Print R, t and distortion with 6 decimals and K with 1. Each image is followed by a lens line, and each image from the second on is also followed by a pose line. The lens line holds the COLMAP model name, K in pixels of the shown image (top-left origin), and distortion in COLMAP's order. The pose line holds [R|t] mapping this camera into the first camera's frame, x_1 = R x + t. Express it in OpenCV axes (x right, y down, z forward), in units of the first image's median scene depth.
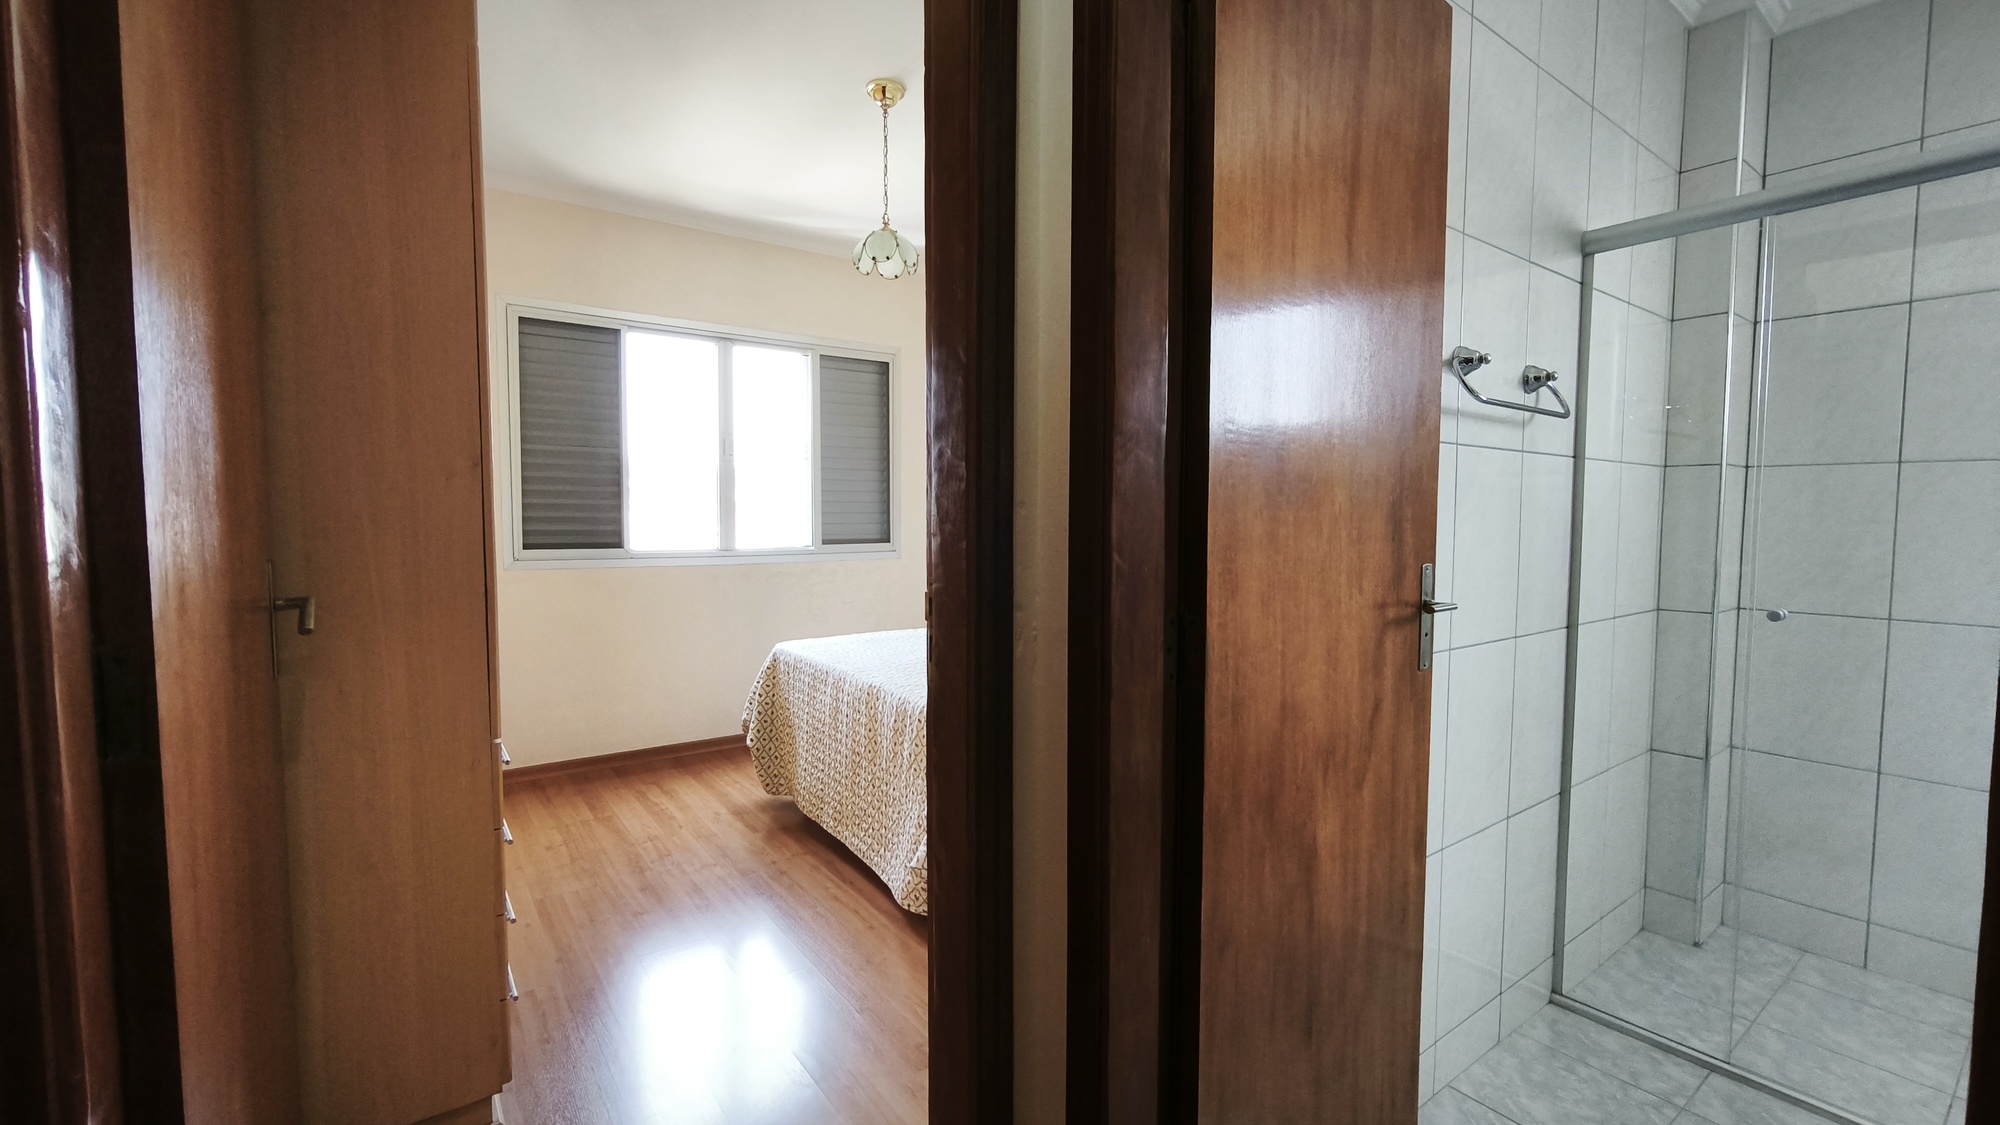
lens RADIAL K [[830.2, 0, 989.5], [0, 830.2, 567.8], [0, 0, 1]] dist [-0.004019, 0.000420]
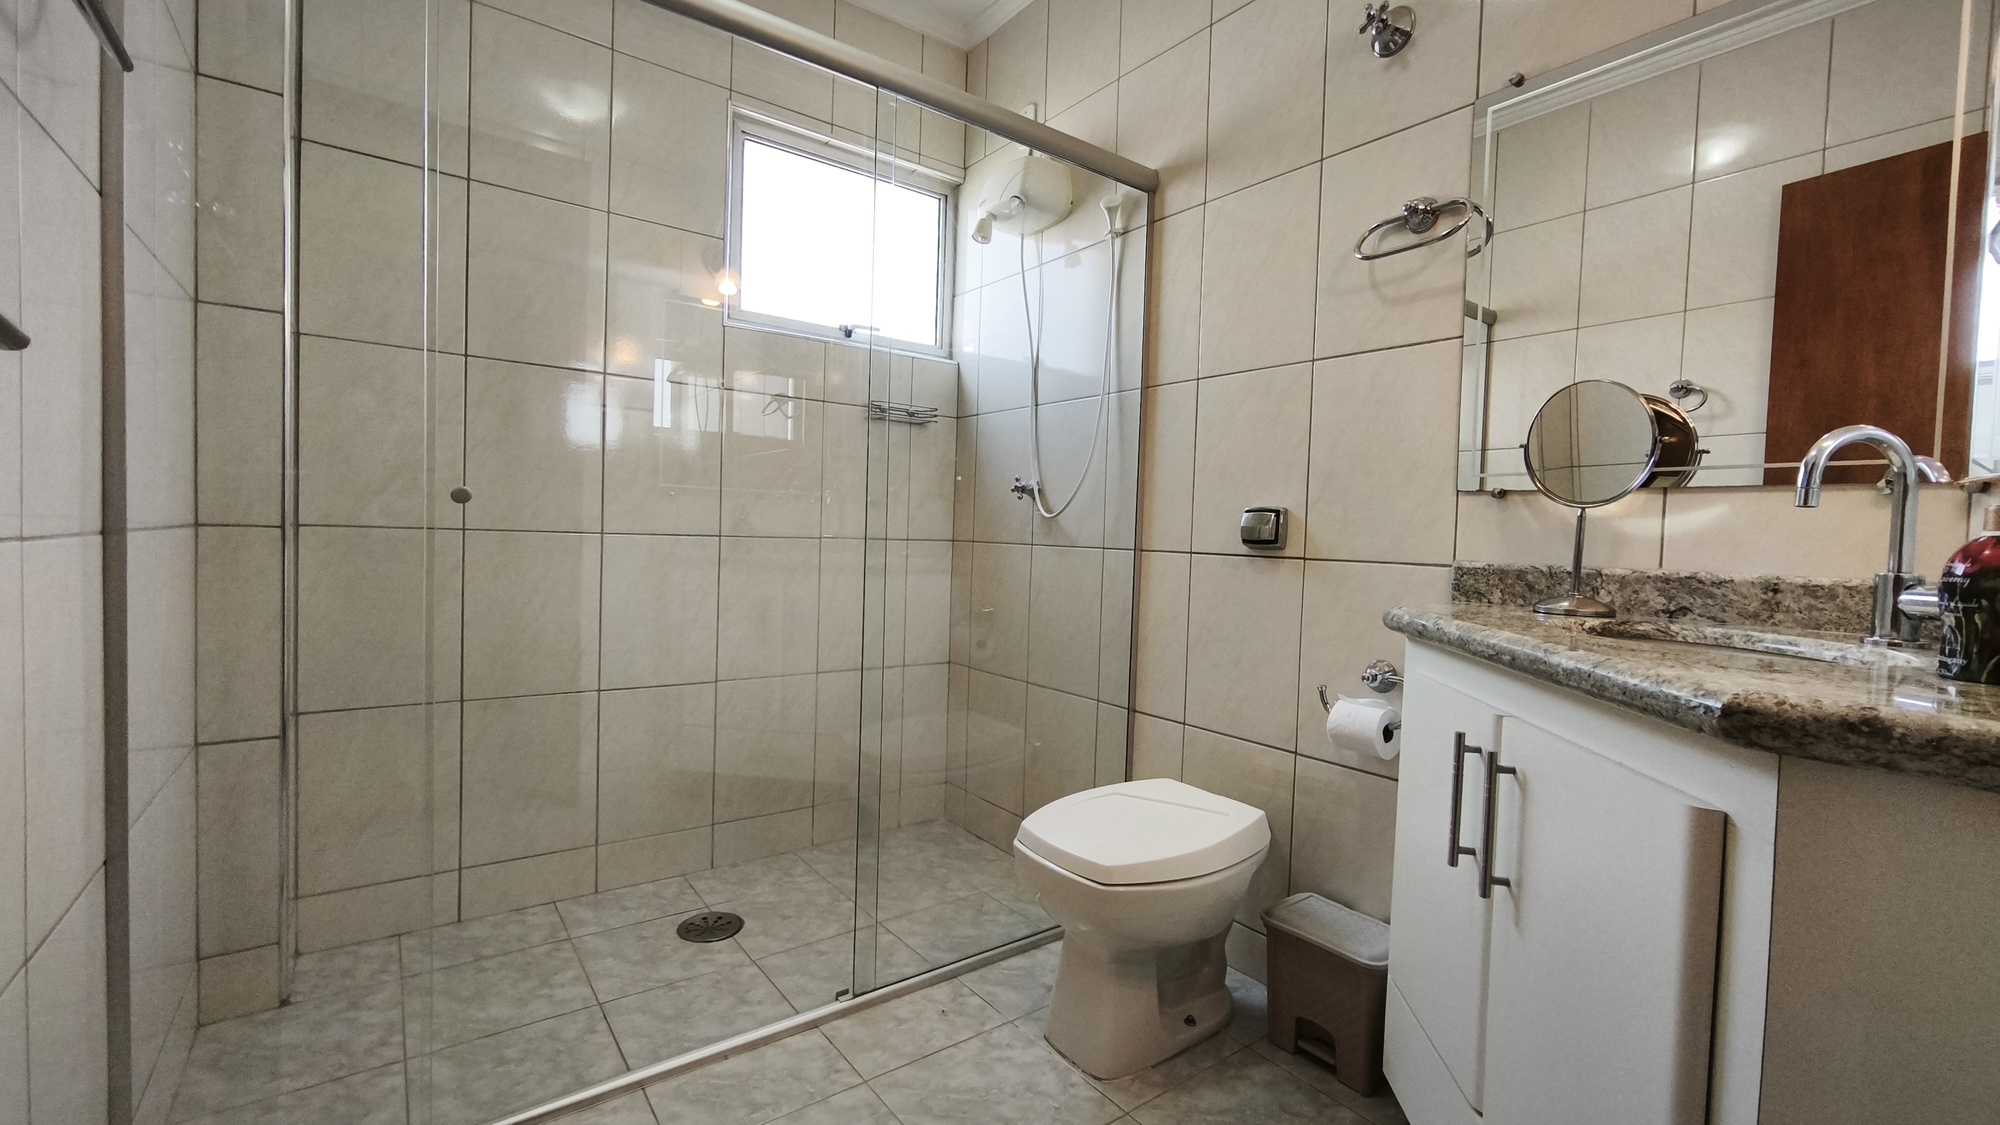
lens RADIAL K [[830.2, 0, 1000.5], [0, 830.2, 558.4], [0, 0, 1]] dist [-0.004019, 0.000420]
pose [[-0.023245, -0.033650, 0.999163, 0.164508], [0.029242, 0.998983, 0.034324, 0.079156], [-0.999302, 0.030015, -0.022238, 0.426650]]
